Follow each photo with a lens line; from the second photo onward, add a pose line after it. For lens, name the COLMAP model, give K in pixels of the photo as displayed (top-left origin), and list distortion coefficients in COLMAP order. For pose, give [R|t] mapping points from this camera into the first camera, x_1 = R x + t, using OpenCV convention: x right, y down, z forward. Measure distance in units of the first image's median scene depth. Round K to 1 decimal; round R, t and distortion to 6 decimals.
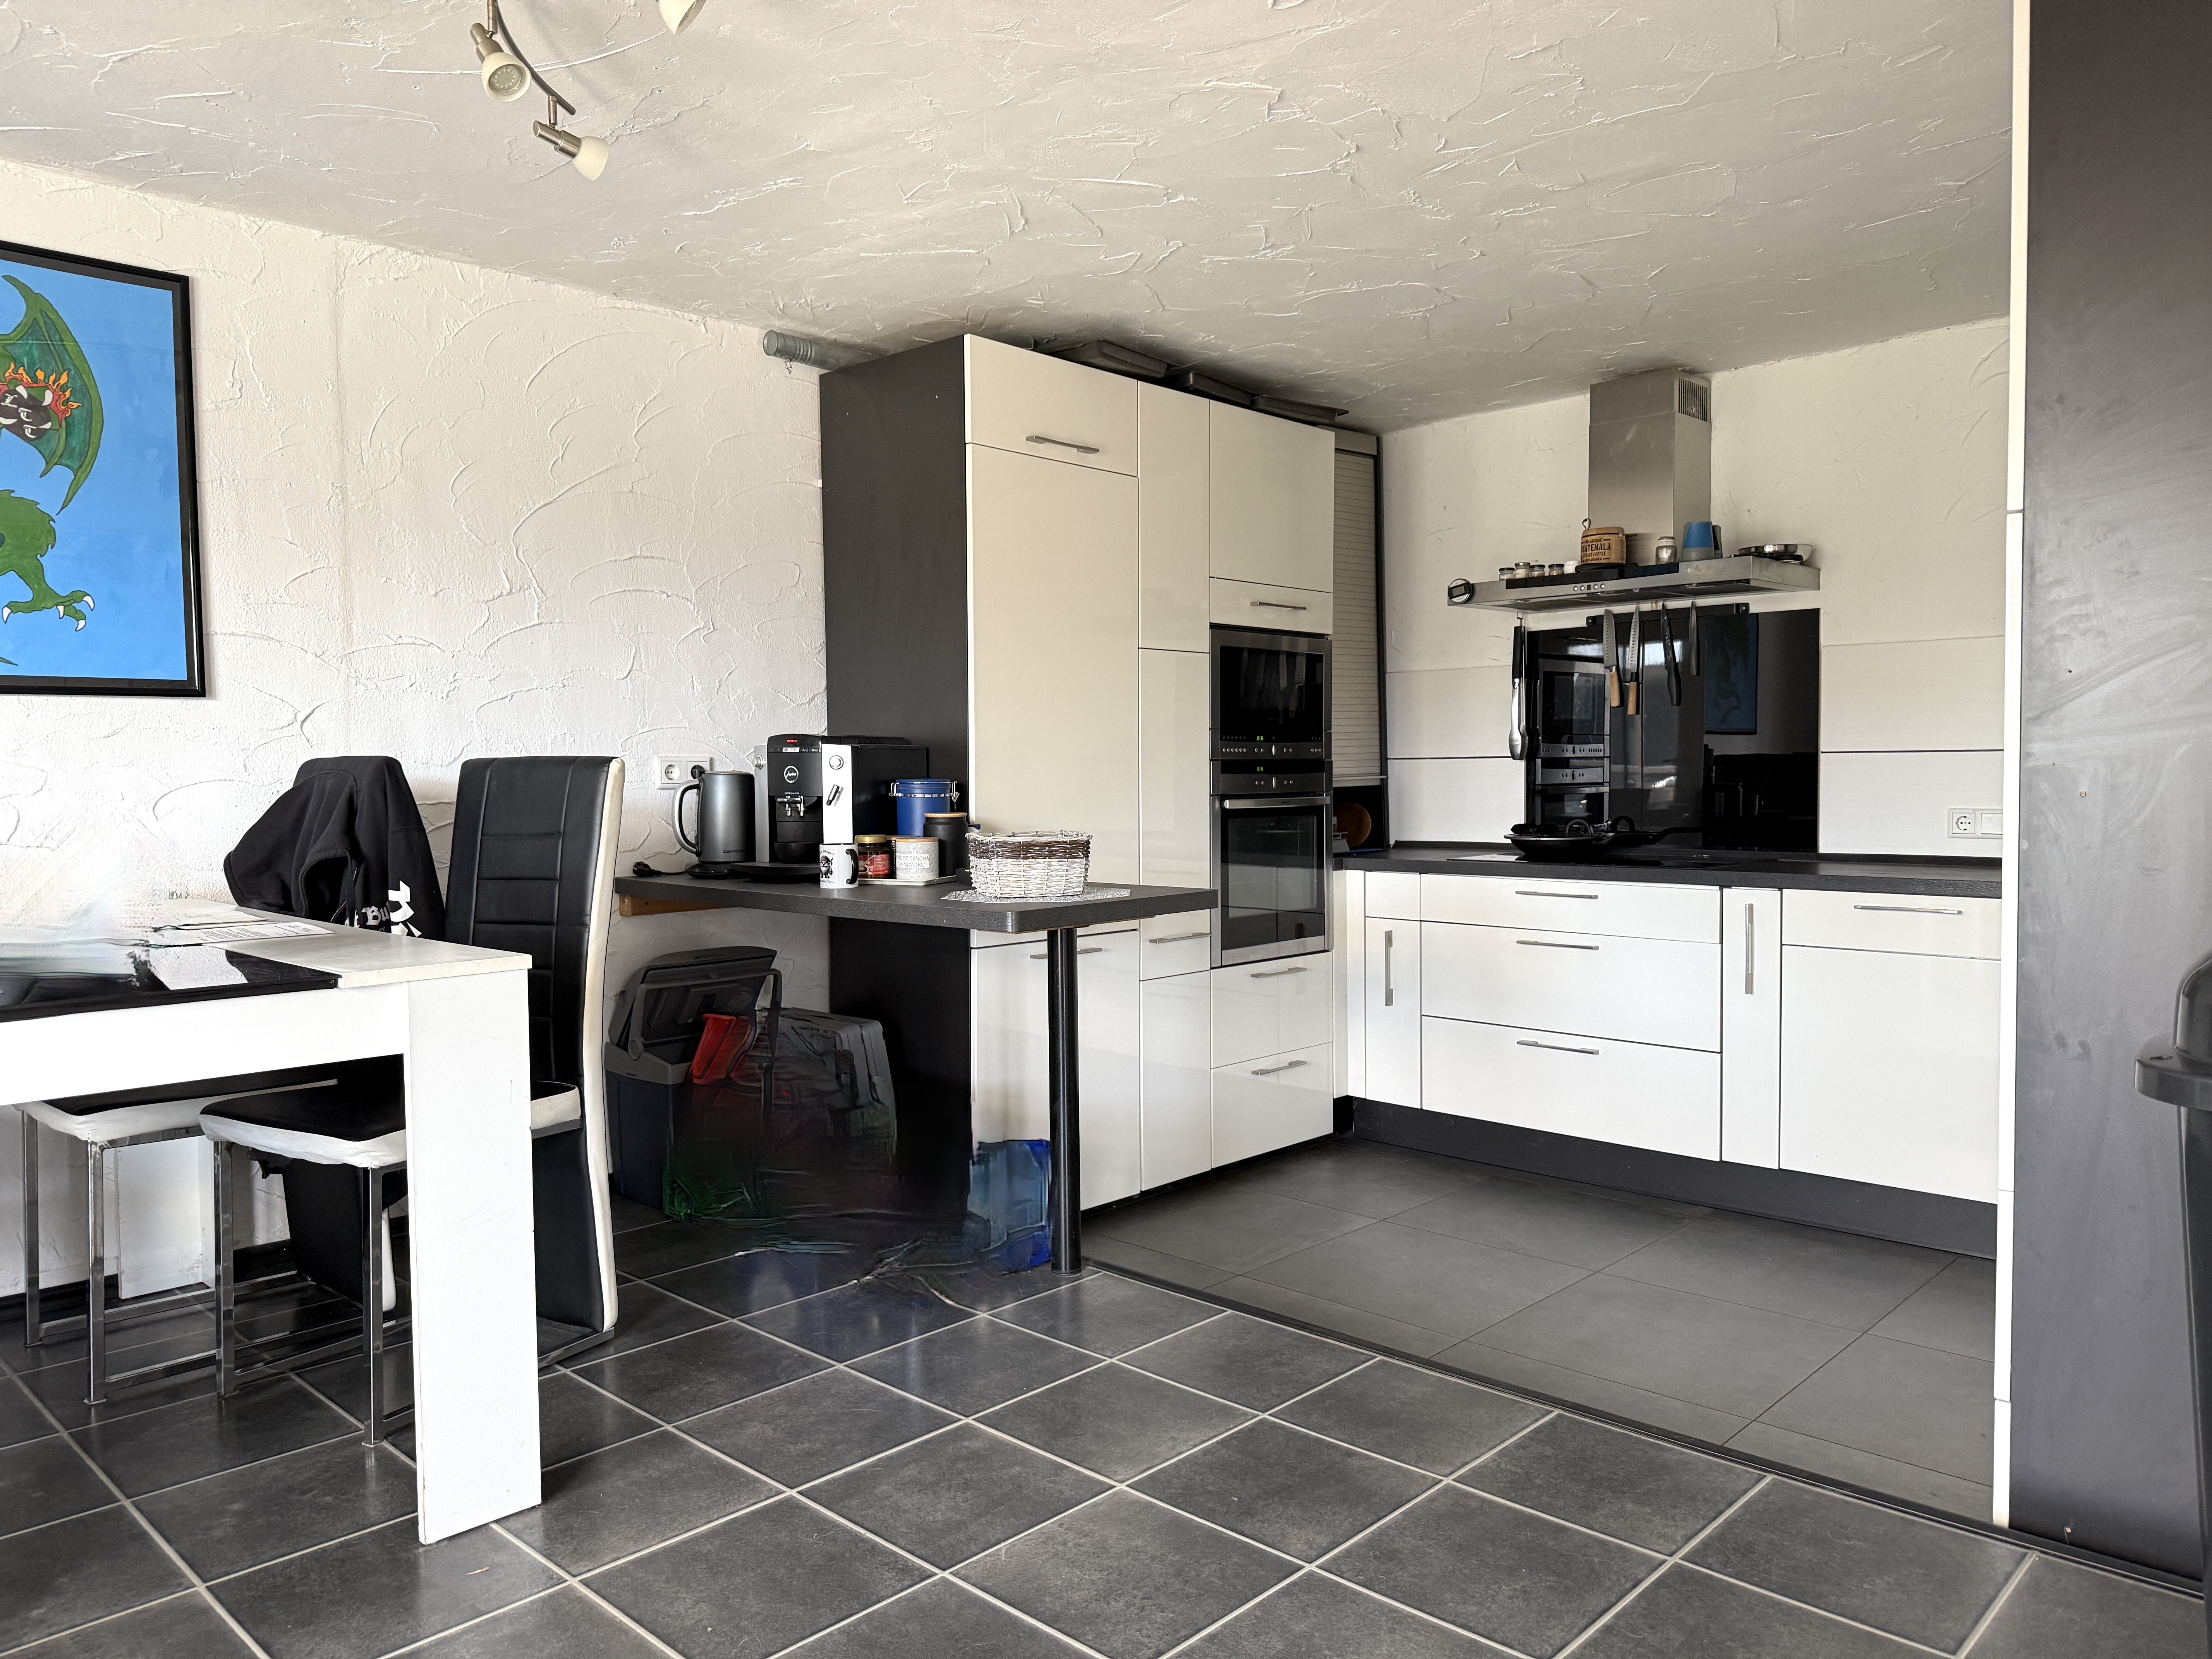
lens RADIAL K [[1535.6, 0, 1096.5], [0, 1535.6, 837.1], [0, 0, 1]] dist [0.158769, -0.331948]
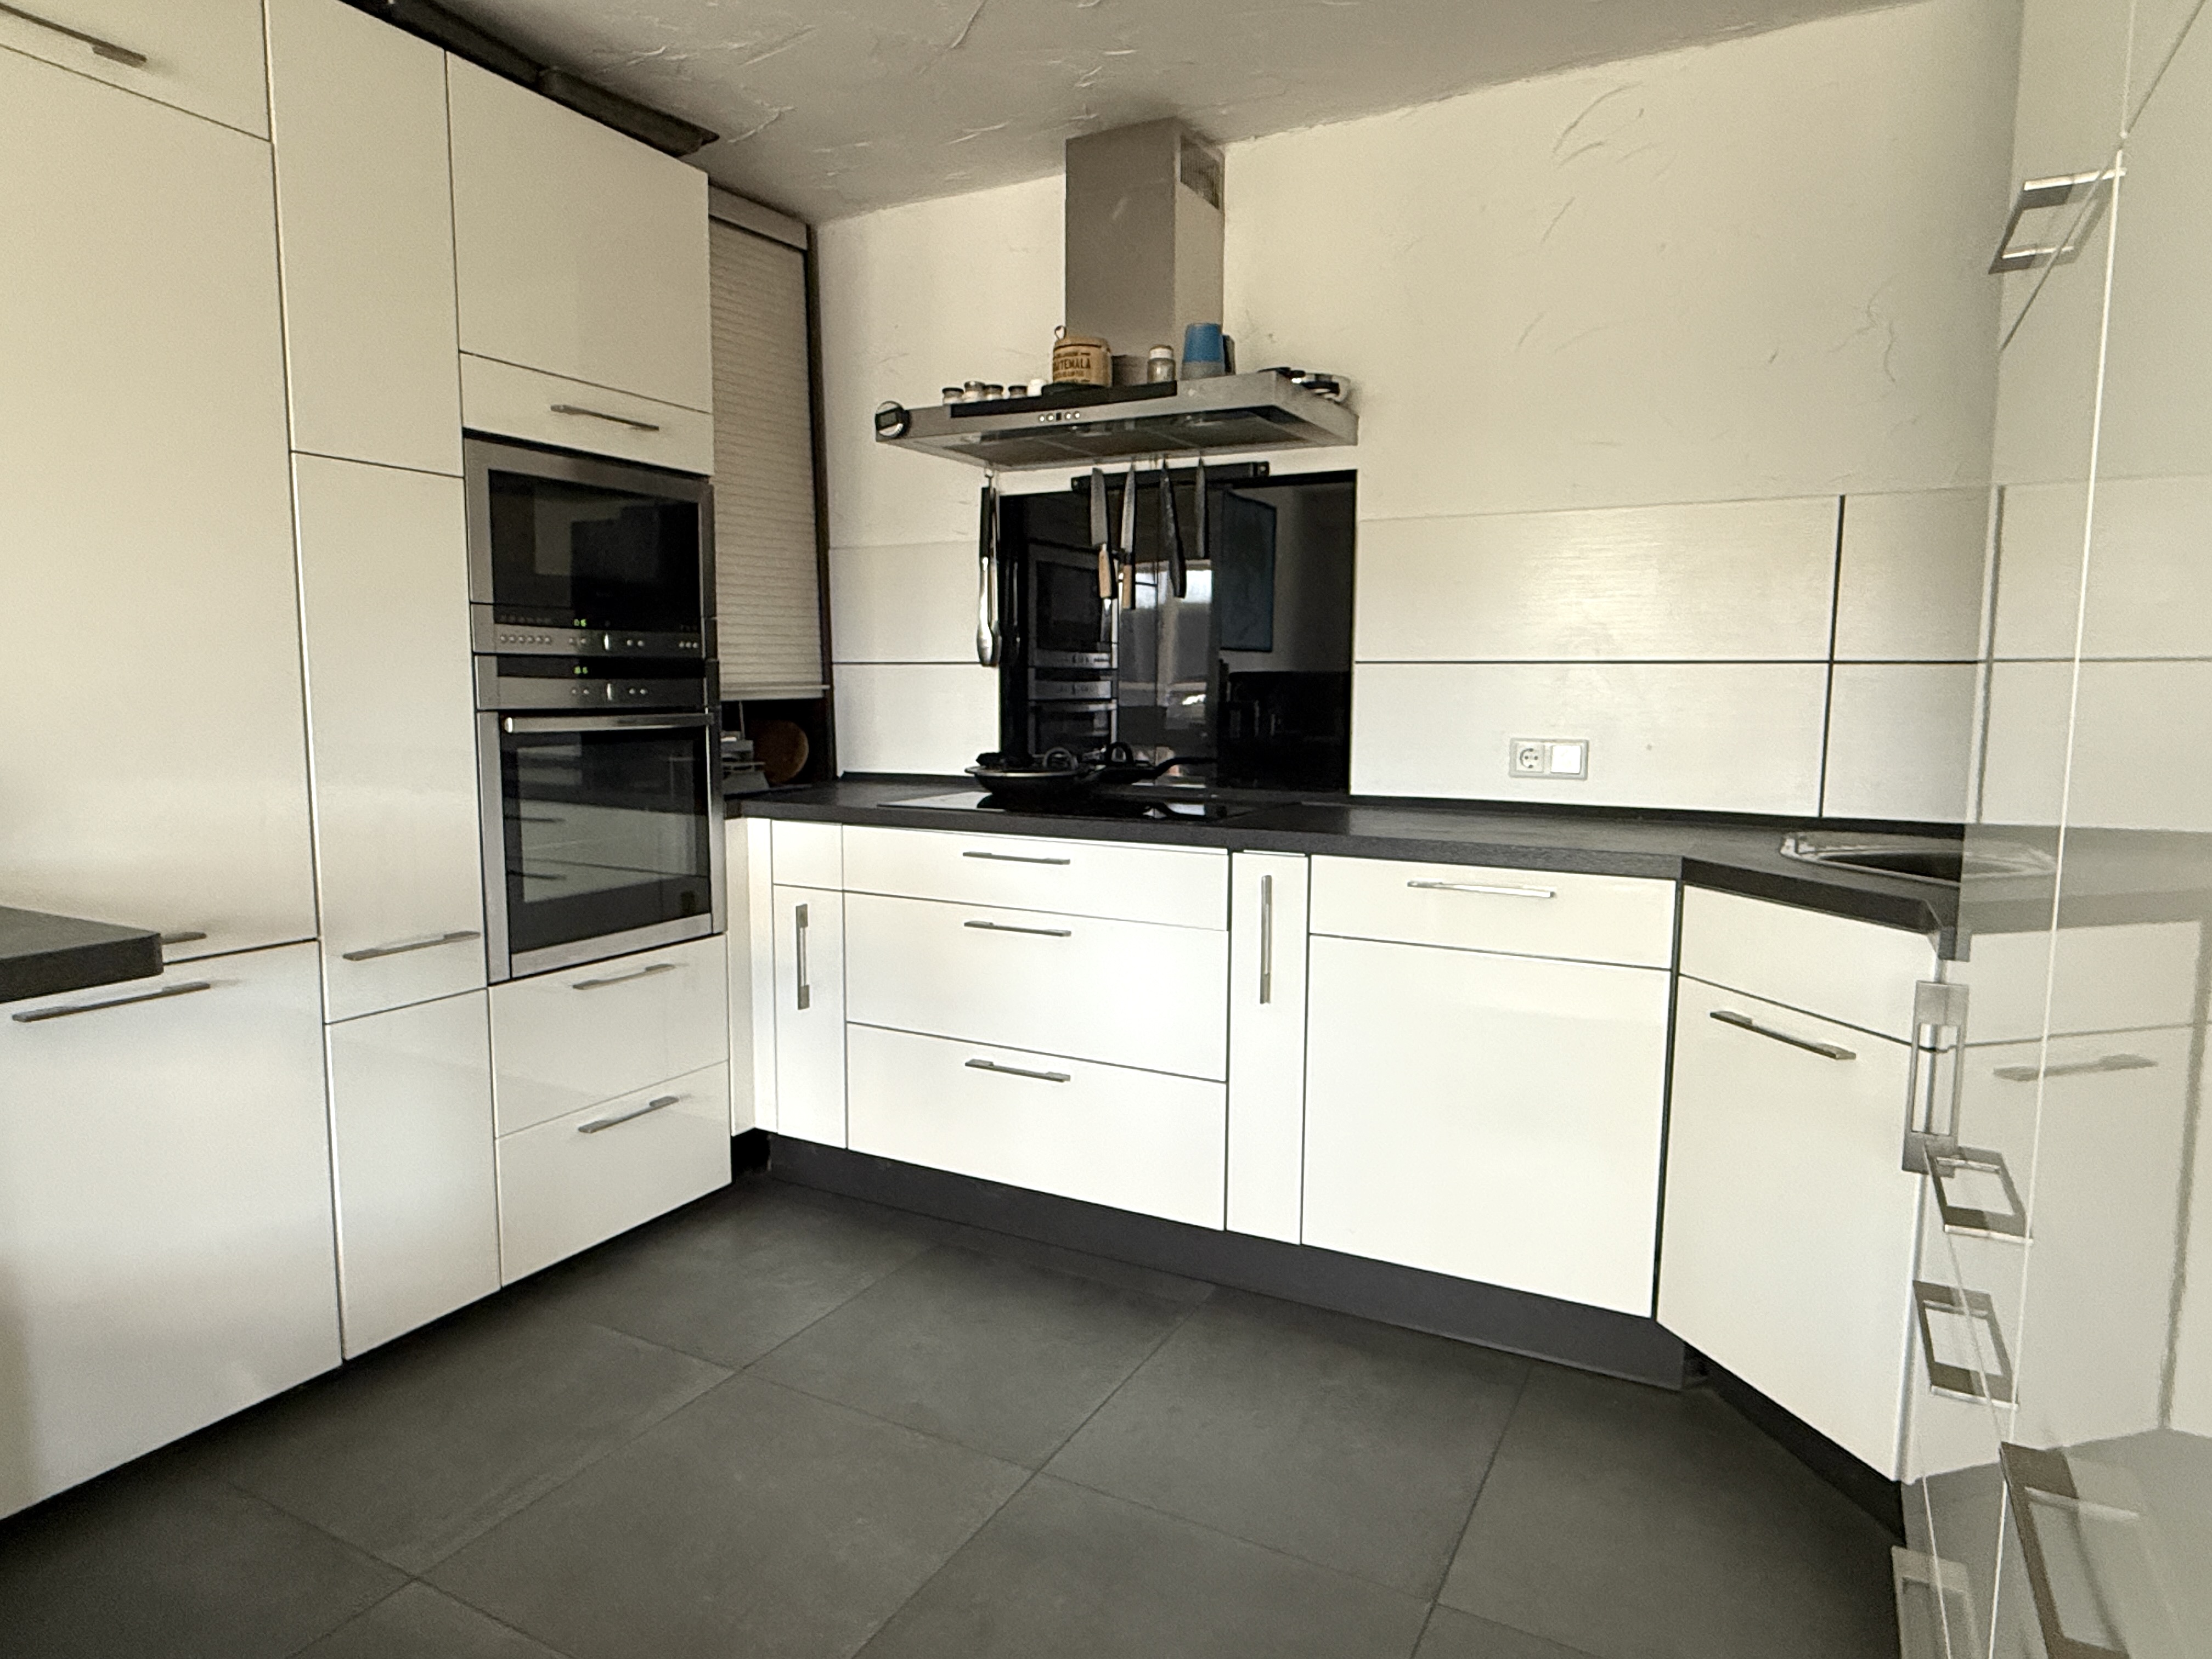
lens RADIAL K [[1300.6, 0, 1106.0], [0, 1300.6, 829.5], [0, 0, 1]] dist [-0.002332, -0.000365]
pose [[0.961663, -0.015397, 0.273802, 0.161553], [-0.002888, 0.997799, 0.066252, -0.013792], [-0.274220, -0.064503, 0.959501, 0.394483]]
